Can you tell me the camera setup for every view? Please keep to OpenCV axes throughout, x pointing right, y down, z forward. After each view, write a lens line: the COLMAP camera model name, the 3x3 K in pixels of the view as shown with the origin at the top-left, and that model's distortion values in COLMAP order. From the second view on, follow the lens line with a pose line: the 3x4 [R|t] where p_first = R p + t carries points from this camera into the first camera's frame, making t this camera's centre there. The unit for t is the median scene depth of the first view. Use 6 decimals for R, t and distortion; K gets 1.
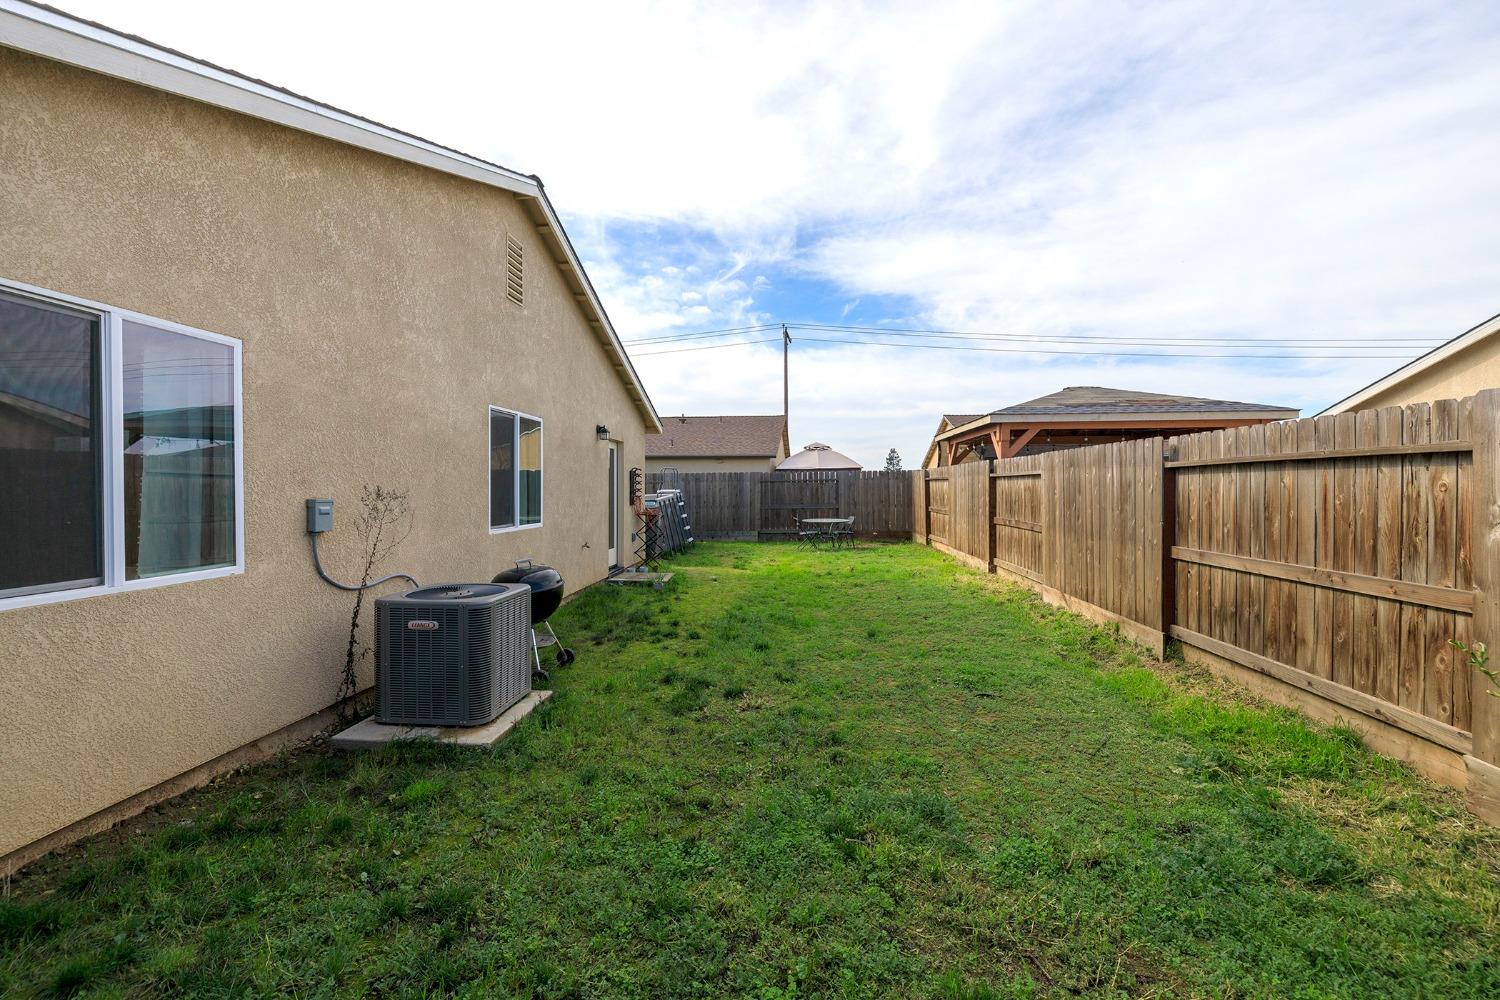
lens RADIAL K [[630.3, 0, 740.7], [0, 630.3, 486.0], [0, 0, 1]] dist [-0.001808, -0.000047]
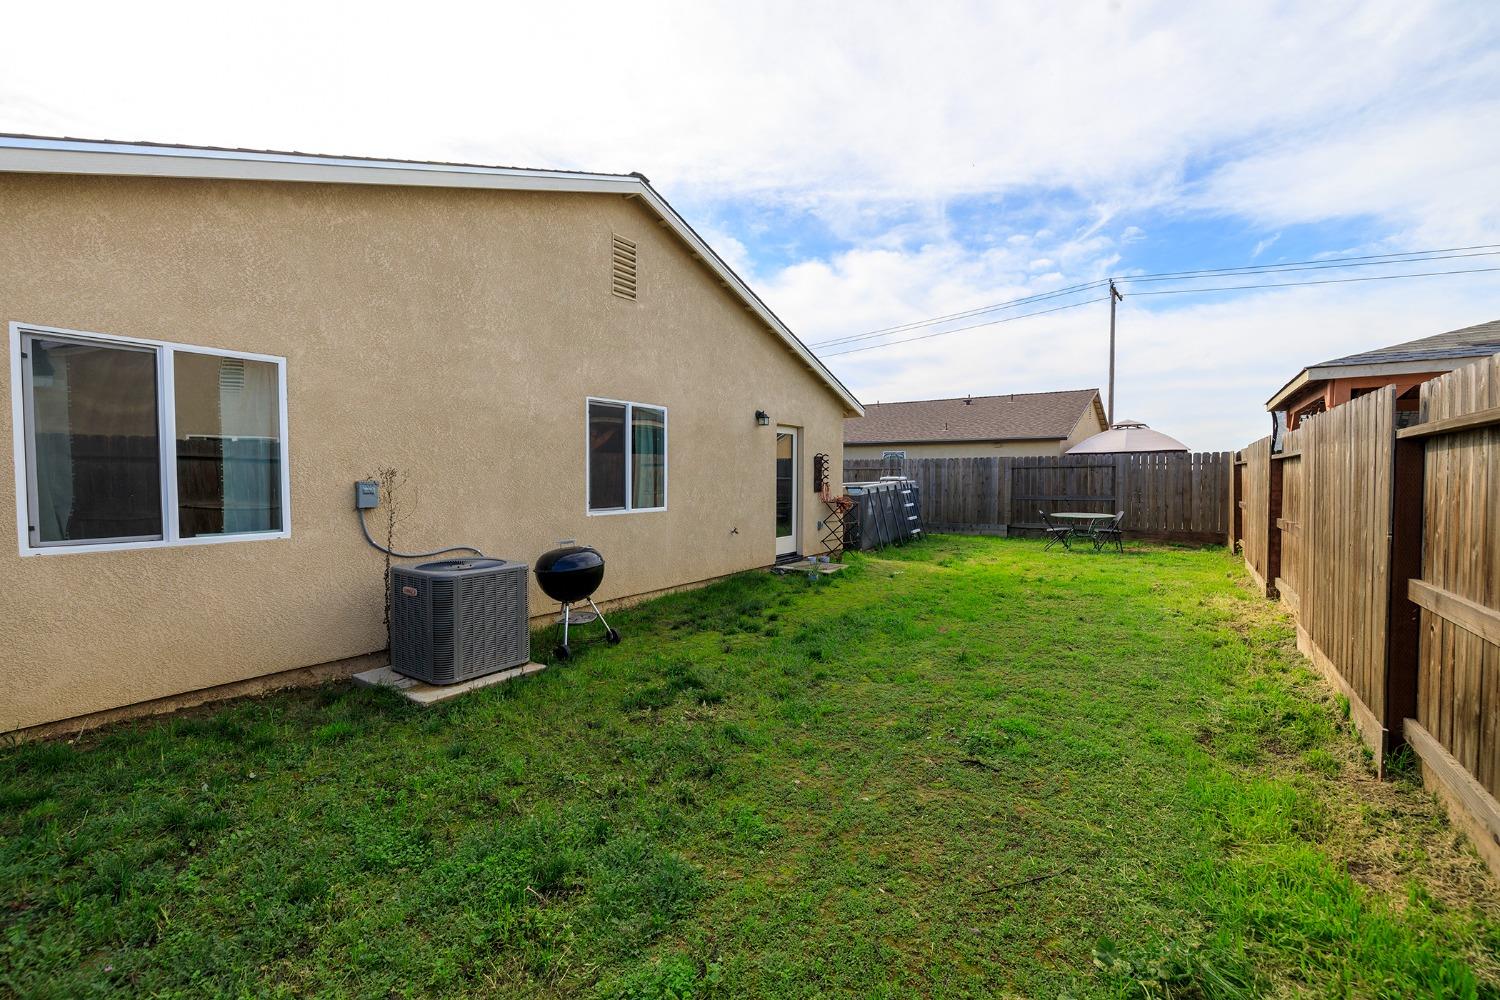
lens RADIAL K [[630.3, 0, 747.3], [0, 630.3, 486.3], [0, 0, 1]] dist [-0.001808, -0.000047]
pose [[0.870565, 0.011512, -0.491918, 0.354726], [-0.001553, 0.999786, 0.020649, 0.002298], [0.492051, -0.017212, 0.870396, 0.179148]]
